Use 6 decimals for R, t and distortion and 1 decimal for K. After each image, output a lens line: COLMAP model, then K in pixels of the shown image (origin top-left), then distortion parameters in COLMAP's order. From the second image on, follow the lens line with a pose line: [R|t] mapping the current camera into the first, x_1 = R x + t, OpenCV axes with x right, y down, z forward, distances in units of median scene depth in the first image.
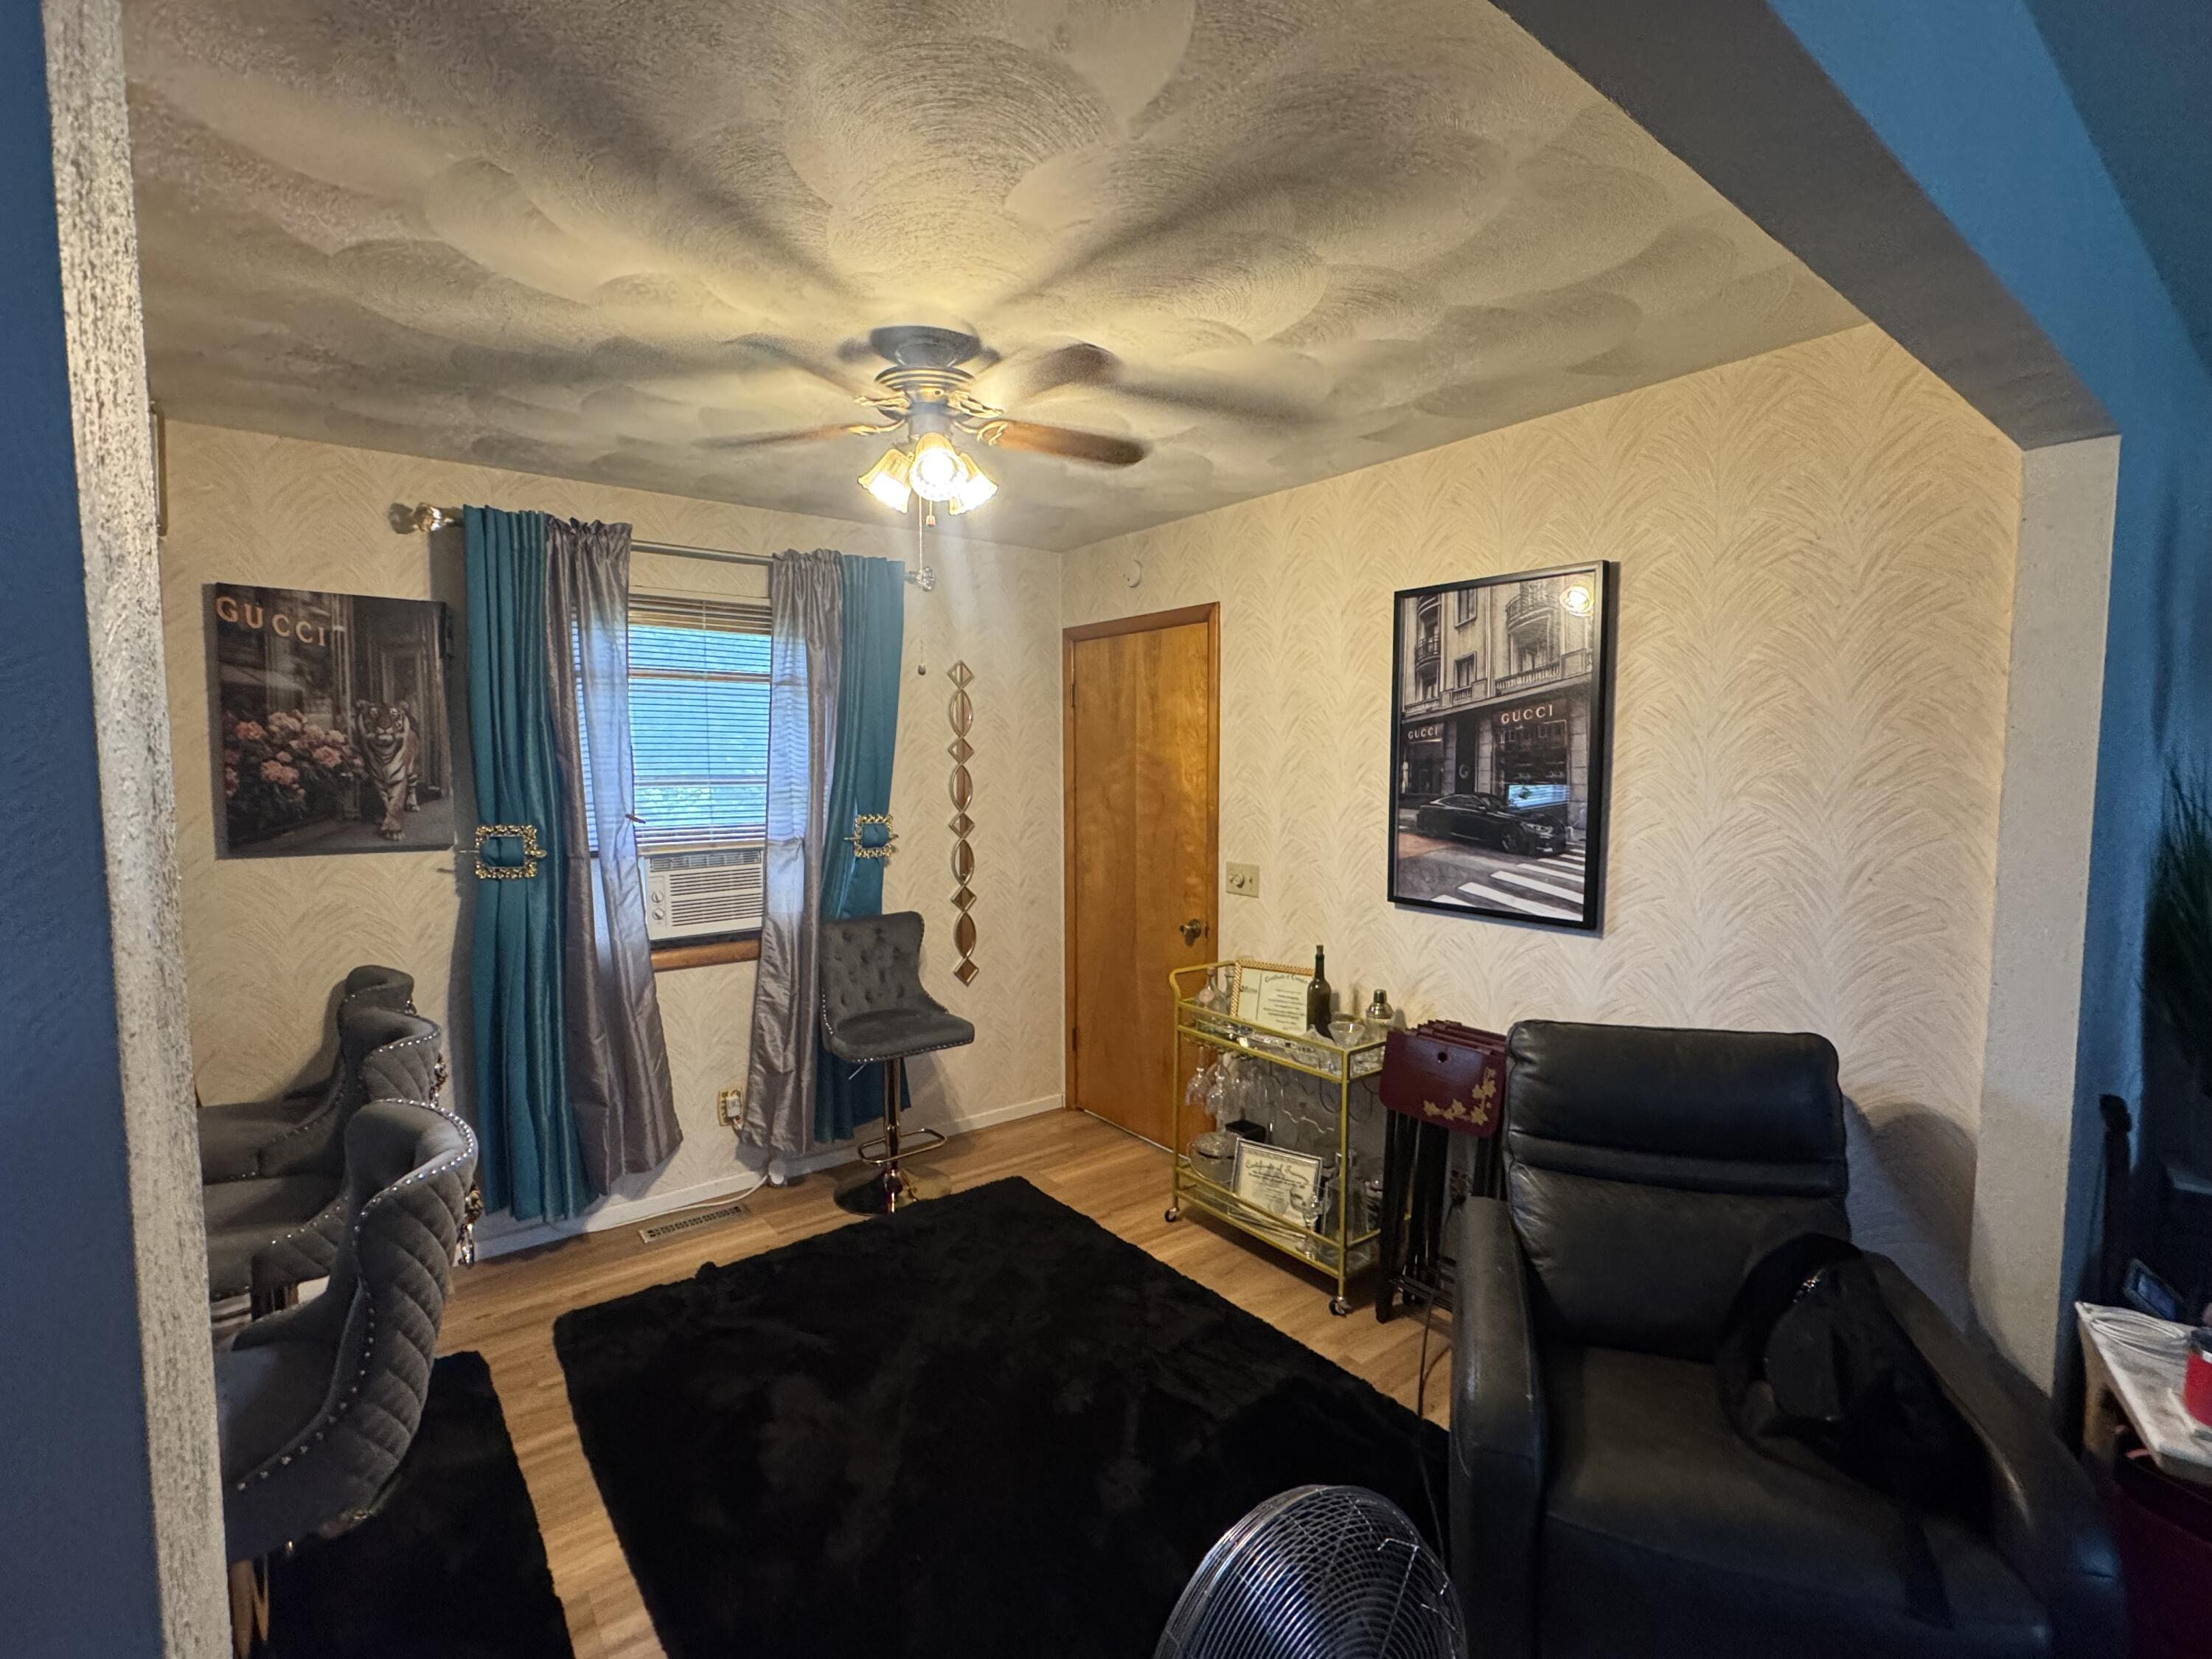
lens RADIAL K [[996.8, 0, 1097.1], [0, 996.8, 831.2], [0, 0, 1]] dist [-0.002134, -0.000682]
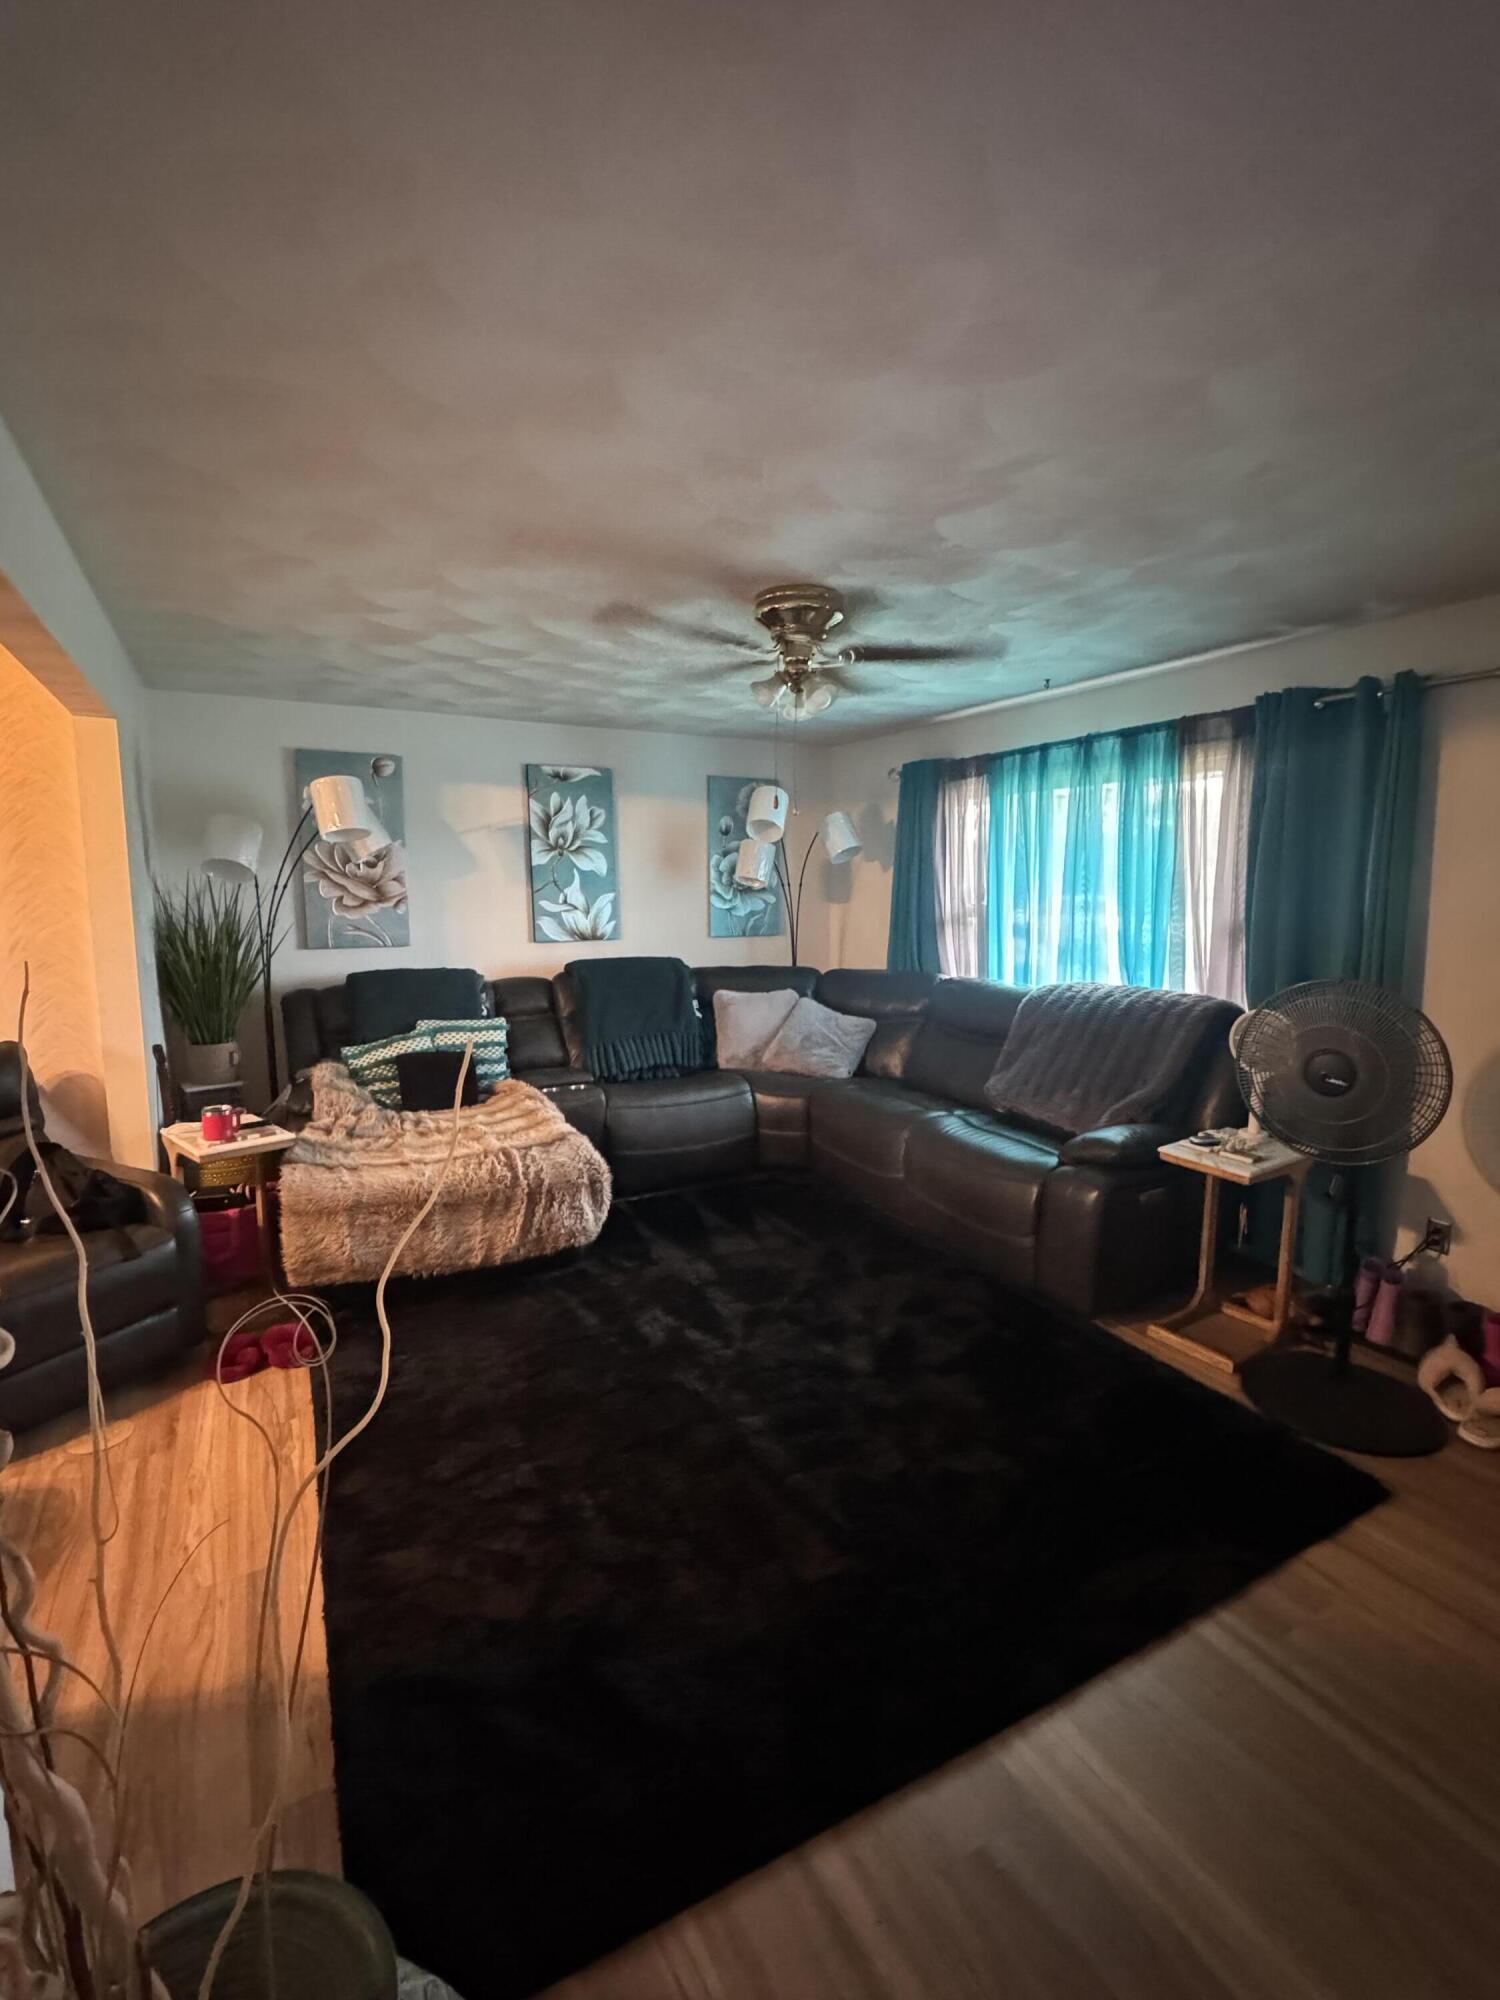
lens RADIAL K [[901.3, 0, 746.8], [0, 901.3, 998.4], [0, 0, 1]] dist [-0.002134, -0.000682]
pose [[0.151996, -0.124852, 0.980464, -0.581096], [0.072311, 0.990736, 0.114950, 0.048836], [-0.985732, 0.053426, 0.159616, -0.483013]]
